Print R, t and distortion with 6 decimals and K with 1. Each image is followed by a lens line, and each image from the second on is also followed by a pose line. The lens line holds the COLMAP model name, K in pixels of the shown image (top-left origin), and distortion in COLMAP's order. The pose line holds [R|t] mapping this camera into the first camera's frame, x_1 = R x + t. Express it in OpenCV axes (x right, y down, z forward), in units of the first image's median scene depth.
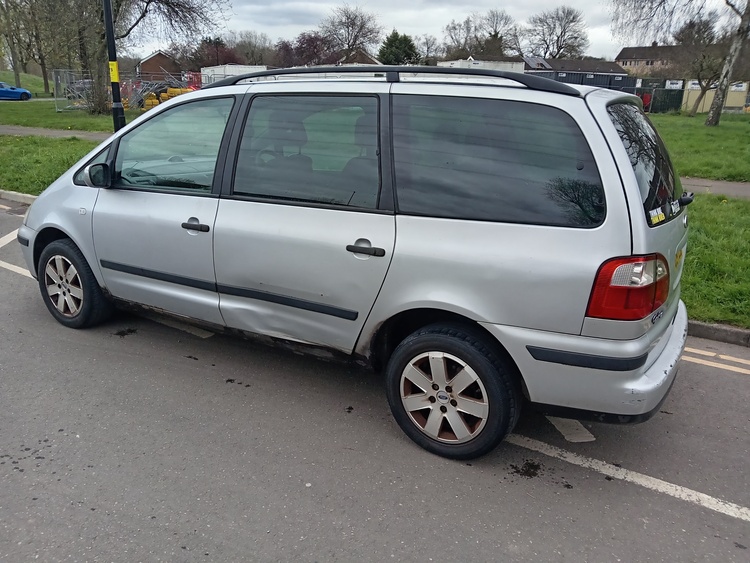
lens RADIAL K [[615.3, 0, 375.0], [0, 615.3, 281.5], [0, 0, 1]] dist [0.003007, 0.004742]
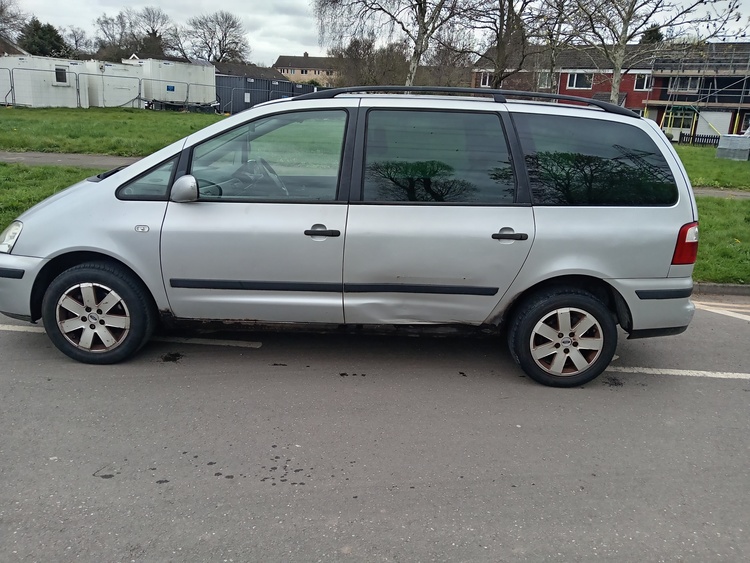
lens RADIAL K [[615.3, 0, 375.0], [0, 615.3, 281.5], [0, 0, 1]] dist [0.003007, 0.004742]
pose [[0.848528, -0.121236, 0.515075, -0.614712], [0.122040, 0.991995, 0.032445, -0.023390], [-0.514886, 0.035329, 0.856531, 0.047334]]
